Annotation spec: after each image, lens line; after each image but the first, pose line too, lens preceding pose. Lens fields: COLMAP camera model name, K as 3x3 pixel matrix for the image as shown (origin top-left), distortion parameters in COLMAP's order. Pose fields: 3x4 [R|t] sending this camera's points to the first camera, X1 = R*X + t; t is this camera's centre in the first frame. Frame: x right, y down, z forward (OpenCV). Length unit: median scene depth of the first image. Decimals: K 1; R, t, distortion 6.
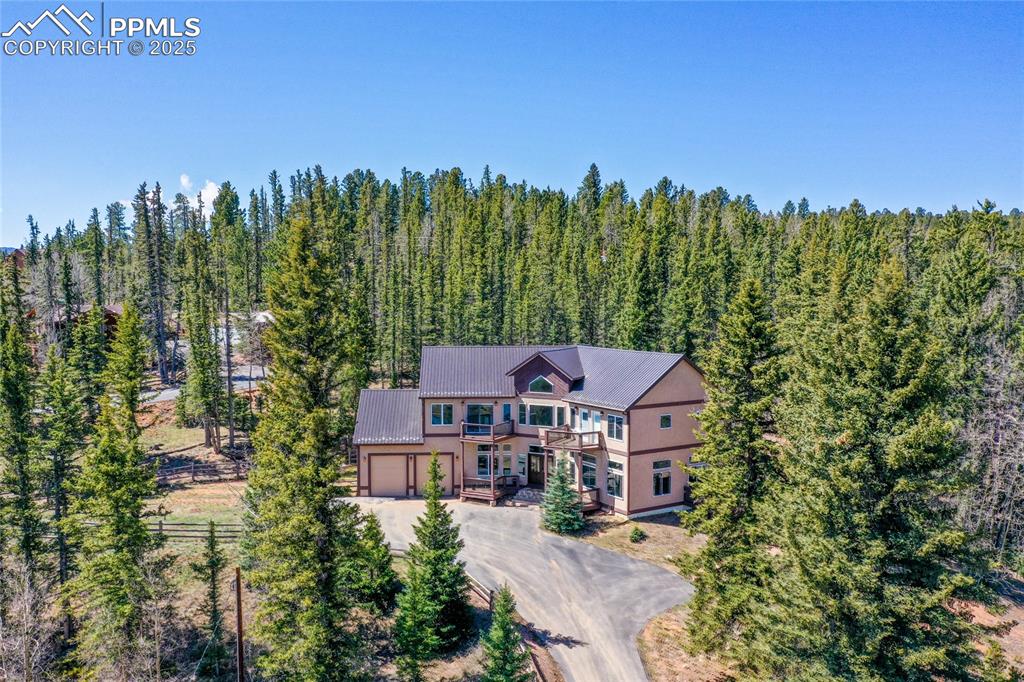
lens RADIAL K [[825.7, 0, 512.0], [0, 825.7, 341.0], [0, 0, 1]] dist [-0.007222, 0.004358]
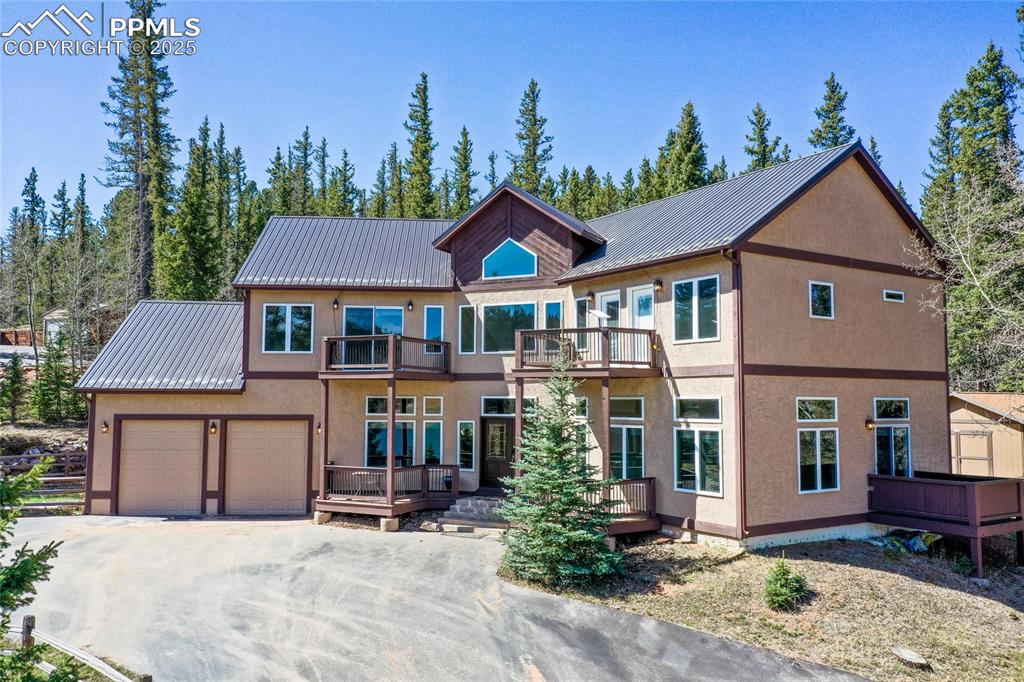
lens RADIAL K [[825.7, 0, 512.0], [0, 825.7, 341.0], [0, 0, 1]] dist [-0.007222, 0.004358]
pose [[0.999845, 0.008164, 0.015594, 0.032435], [-0.006179, 0.992344, -0.123353, 0.163802], [-0.016482, 0.123238, 0.992240, 0.607111]]
